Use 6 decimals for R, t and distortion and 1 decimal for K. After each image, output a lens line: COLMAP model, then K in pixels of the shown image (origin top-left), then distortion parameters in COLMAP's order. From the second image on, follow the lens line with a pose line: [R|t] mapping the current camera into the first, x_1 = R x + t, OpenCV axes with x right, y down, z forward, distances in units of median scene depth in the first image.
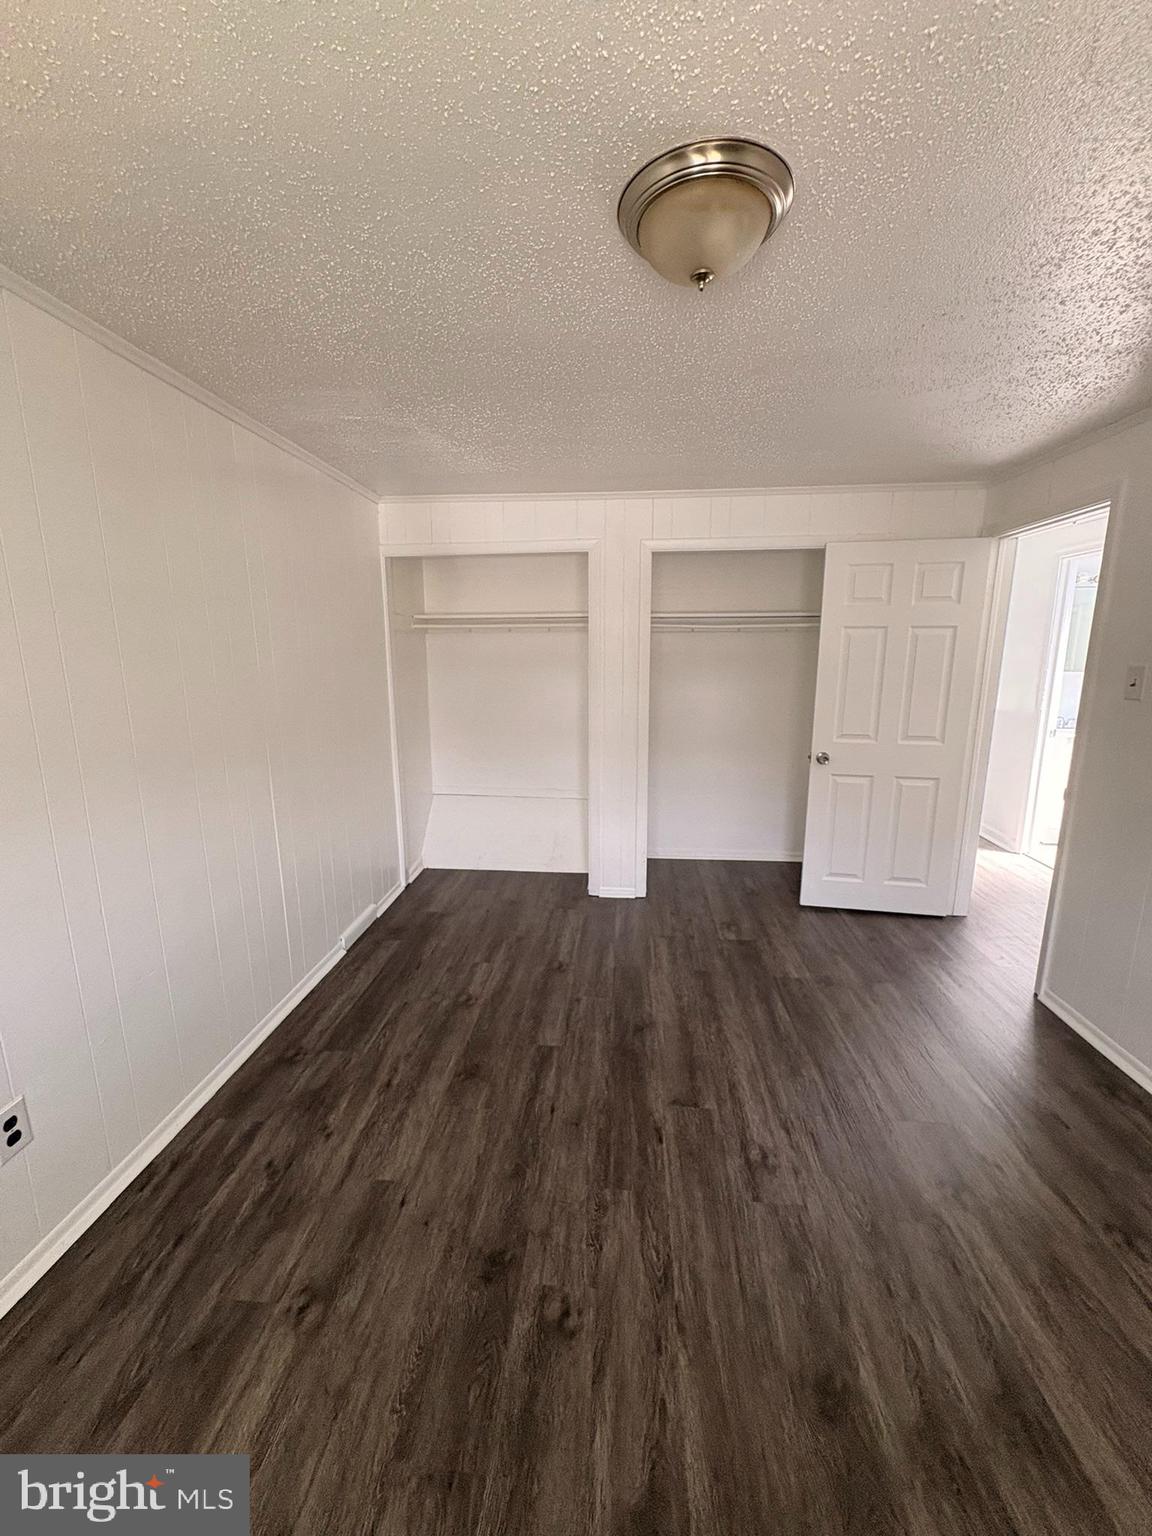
lens RADIAL K [[610.9, 0, 574.3], [0, 610.9, 767.2], [0, 0, 1]] dist [-0.003951, 0.001825]
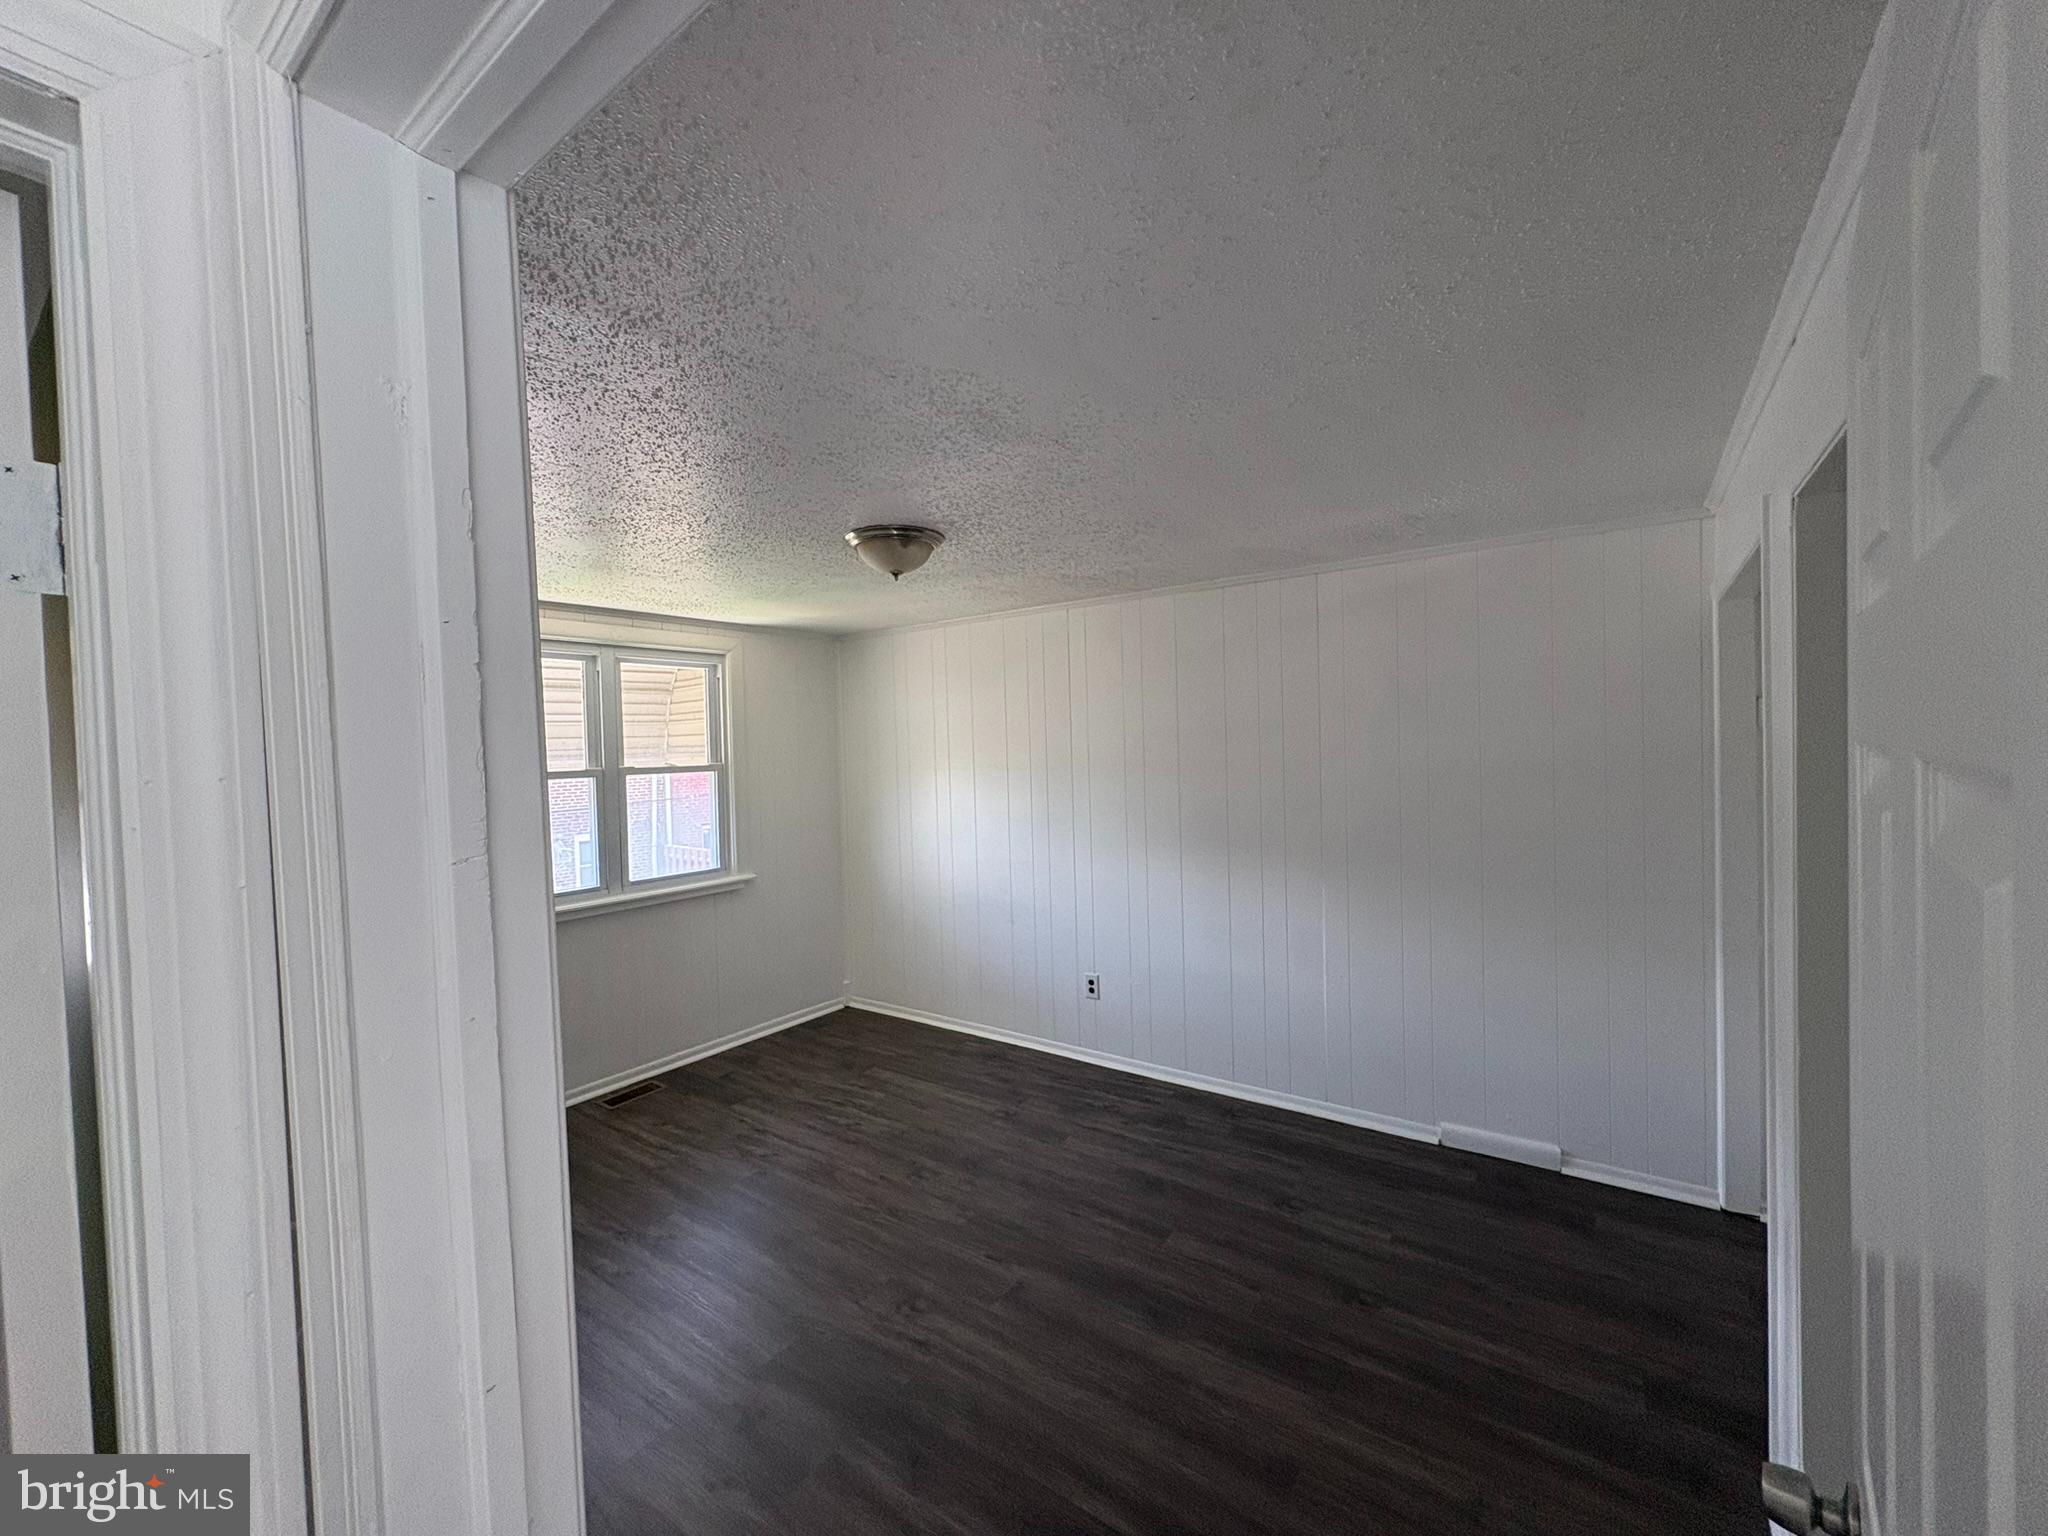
lens RADIAL K [[814.5, 0, 1022.2], [0, 814.5, 769.9], [0, 0, 1]] dist [-0.003951, 0.001825]
pose [[-0.513078, 0.042555, -0.857287, 1.277881], [-0.130564, 0.983279, 0.126950, -0.383549], [0.848354, 0.177066, -0.498942, 1.619575]]
